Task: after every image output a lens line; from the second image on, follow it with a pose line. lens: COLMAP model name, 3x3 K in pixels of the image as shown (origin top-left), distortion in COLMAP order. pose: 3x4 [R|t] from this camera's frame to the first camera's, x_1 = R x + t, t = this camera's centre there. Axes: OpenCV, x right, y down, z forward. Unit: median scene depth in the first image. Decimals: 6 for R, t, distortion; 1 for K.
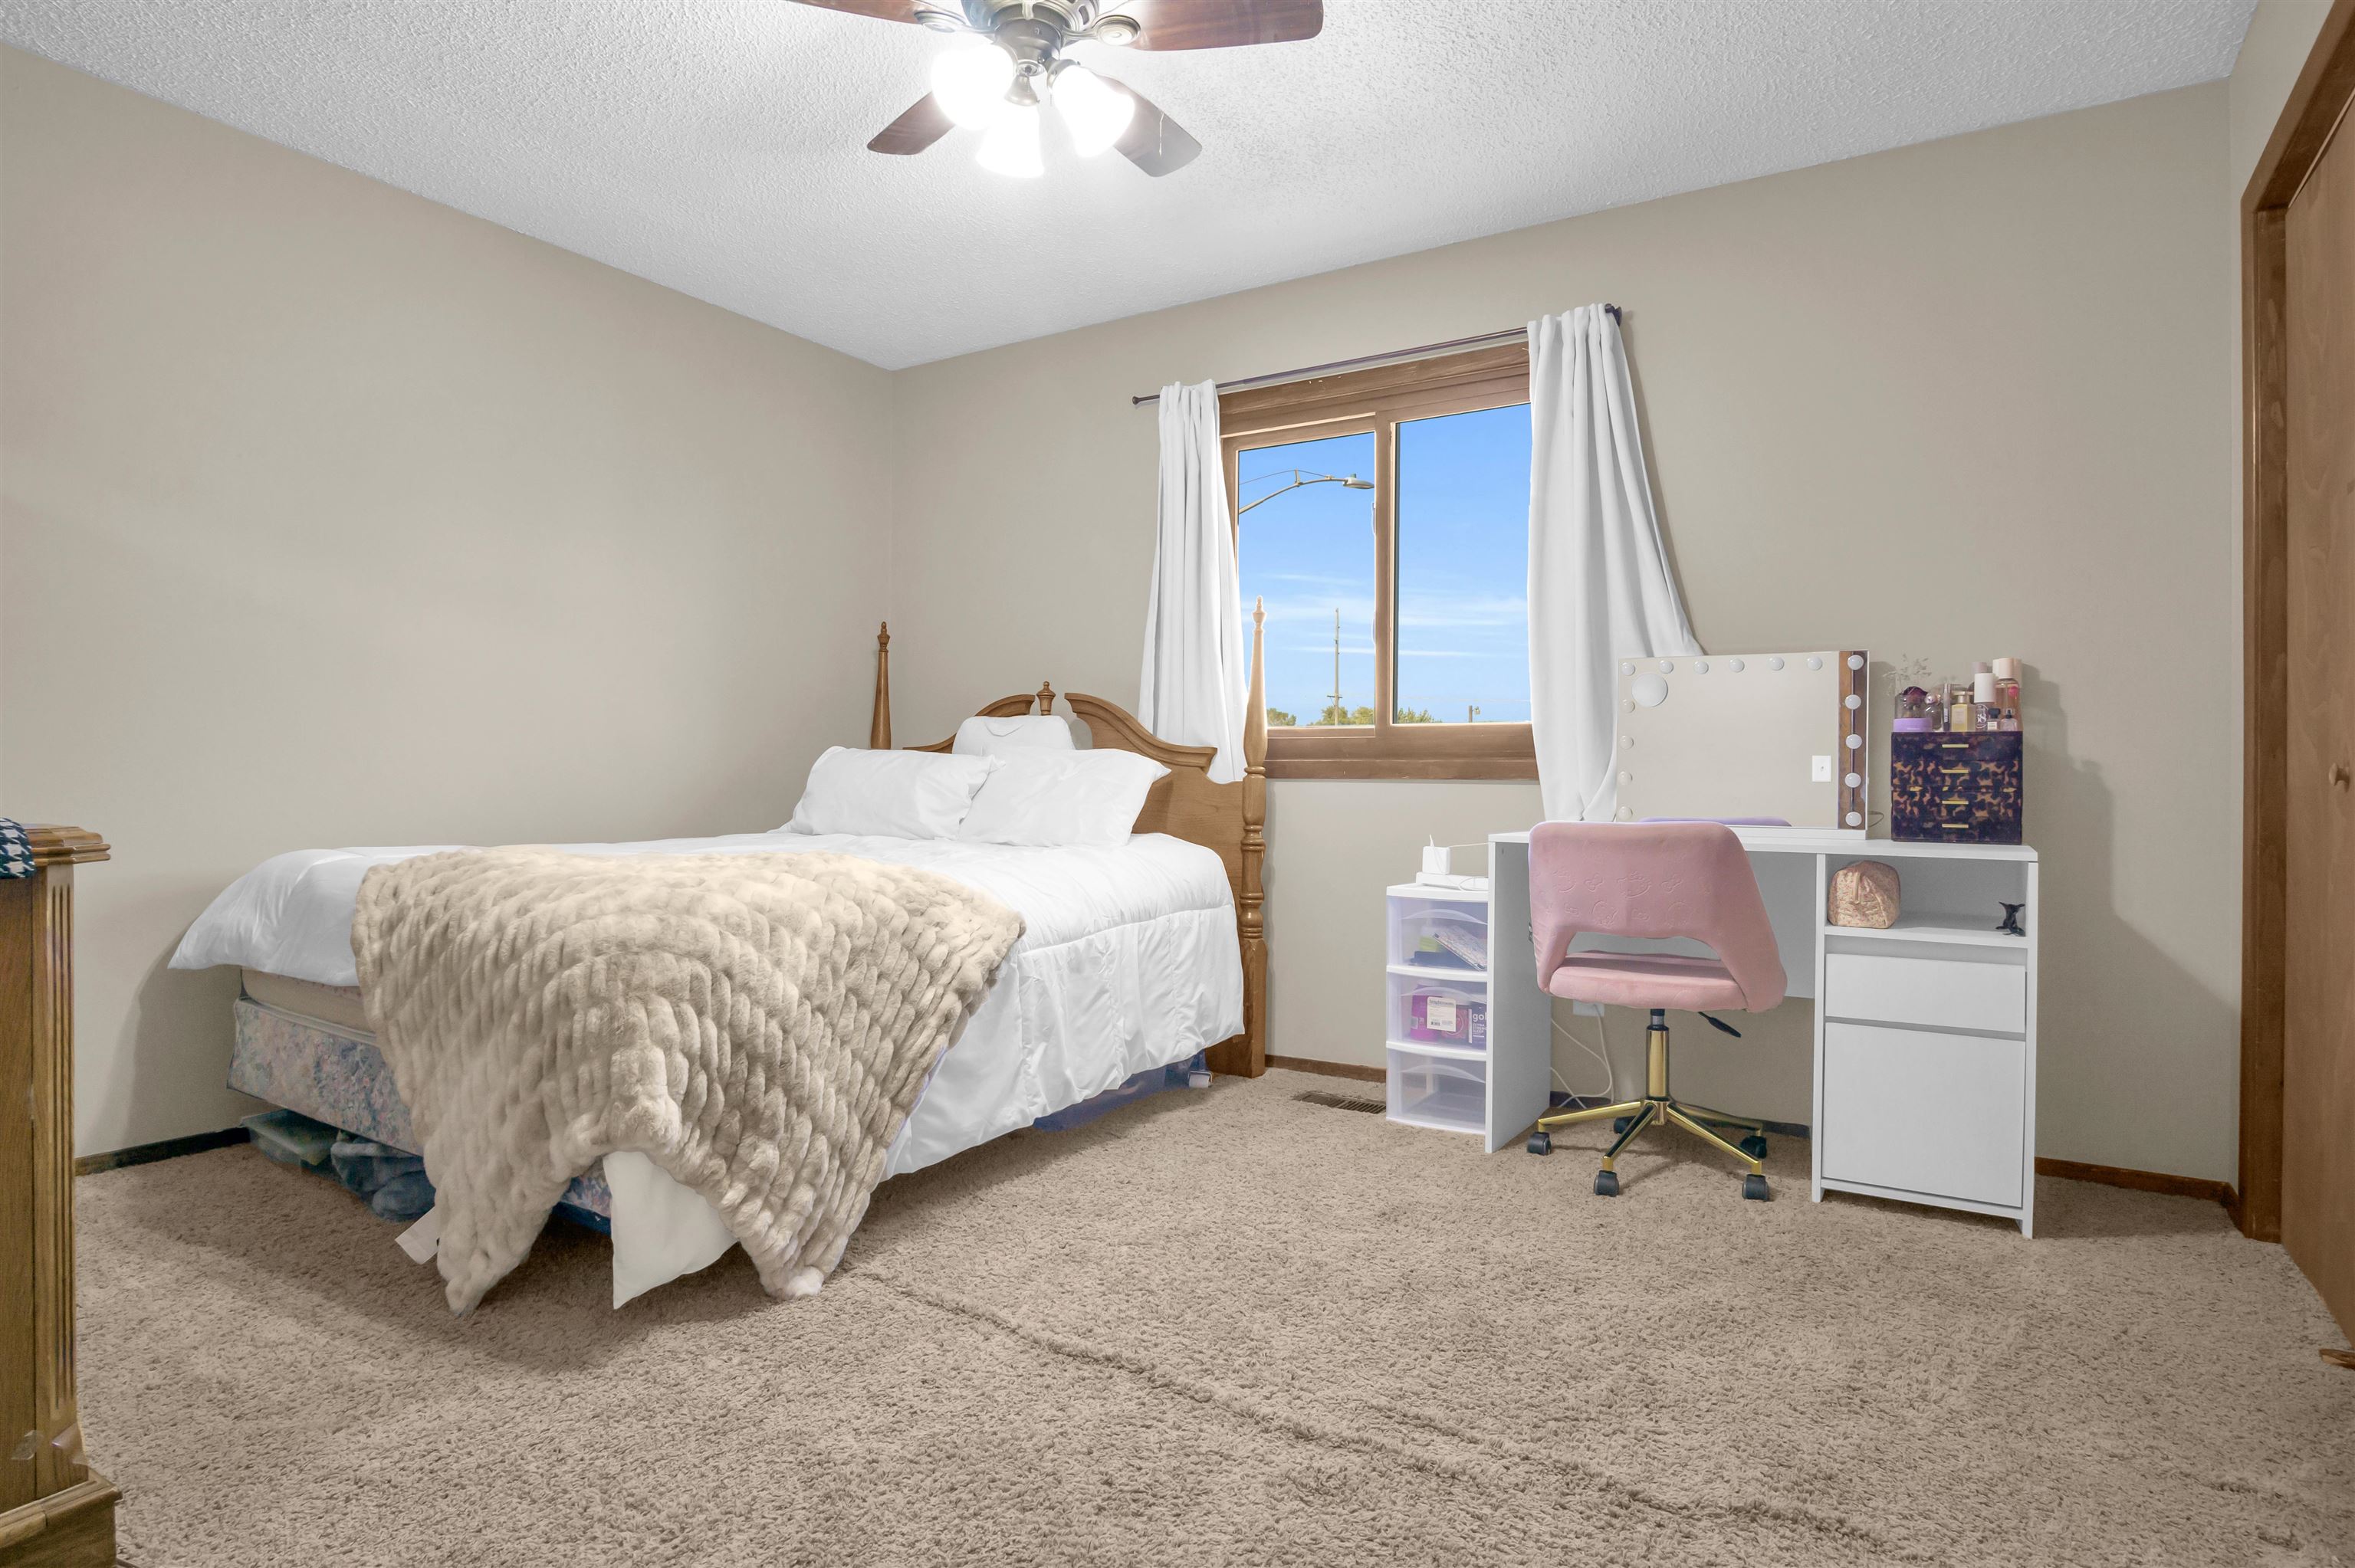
lens RADIAL K [[1264.7, 0, 1169.0], [0, 1264.7, 783.5], [0, 0, 1]] dist [-0.022324, 0.005886]
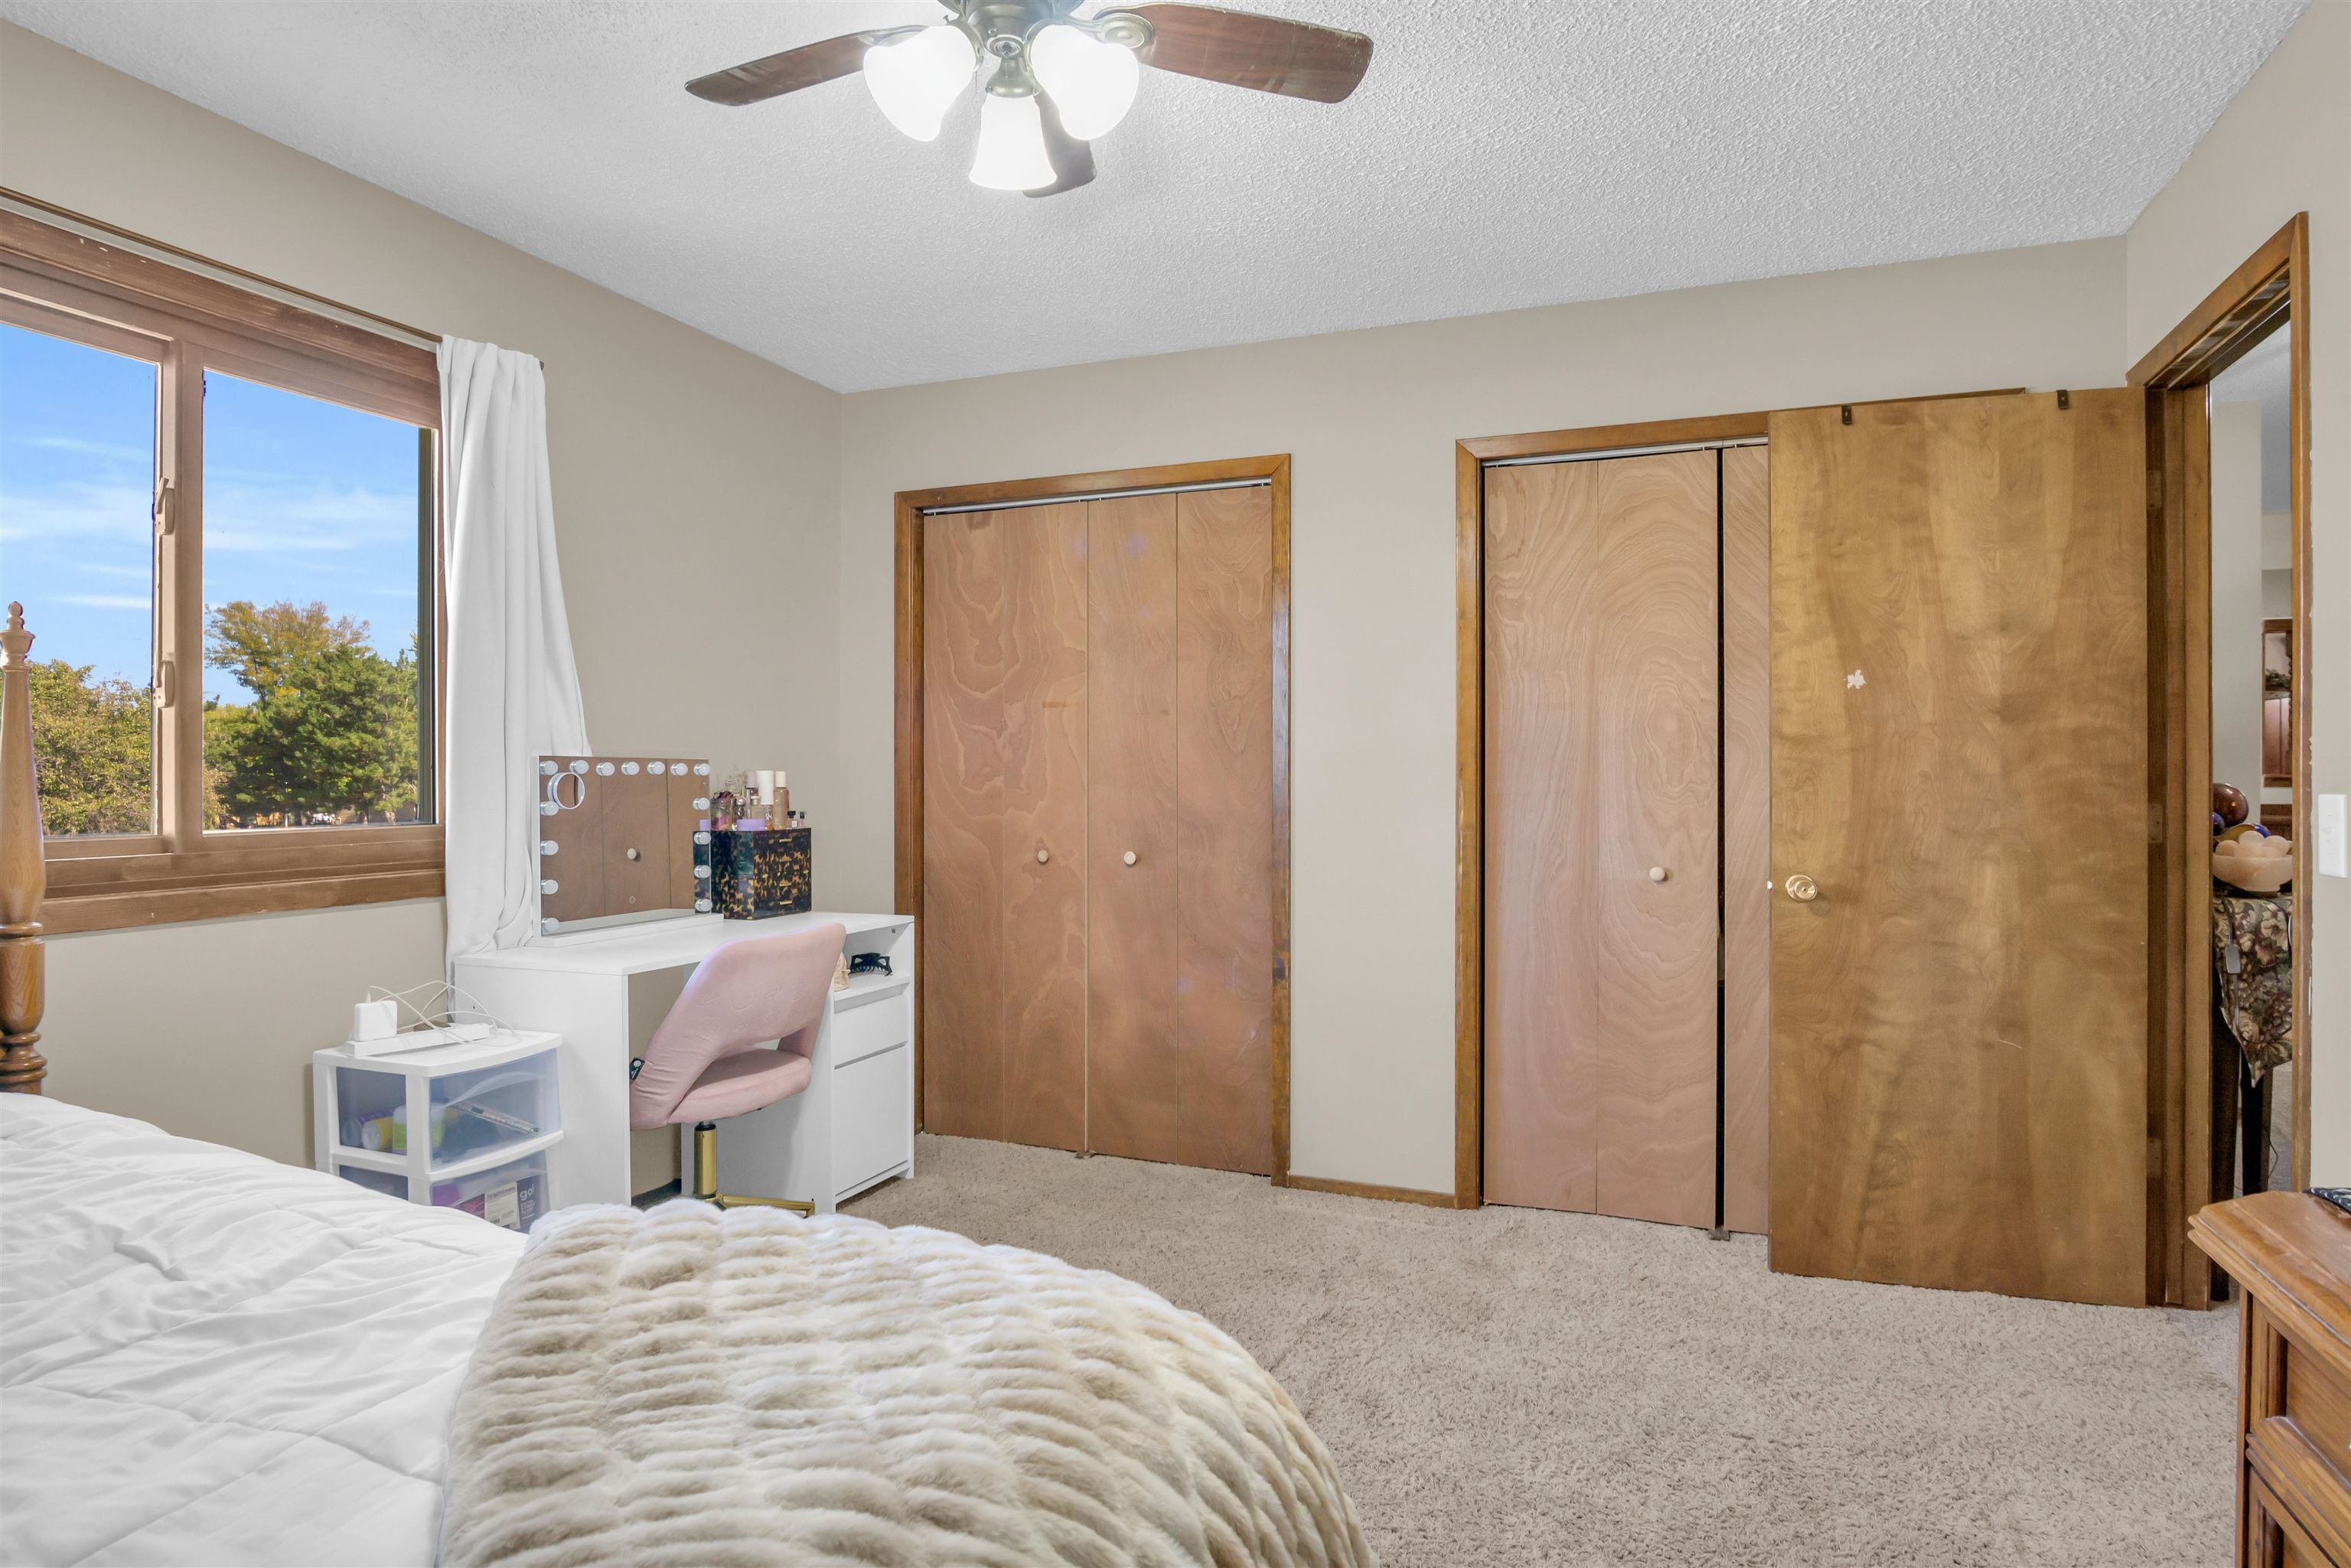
lens RADIAL K [[1262.7, 0, 1165.0], [0, 1262.7, 778.1], [0, 0, 1]] dist [-0.022324, 0.005886]
pose [[-0.157002, -0.005809, 0.987581, -0.709713], [0.005839, 0.999960, 0.006810, -0.100102], [-0.987581, 0.006835, -0.156961, 0.812743]]
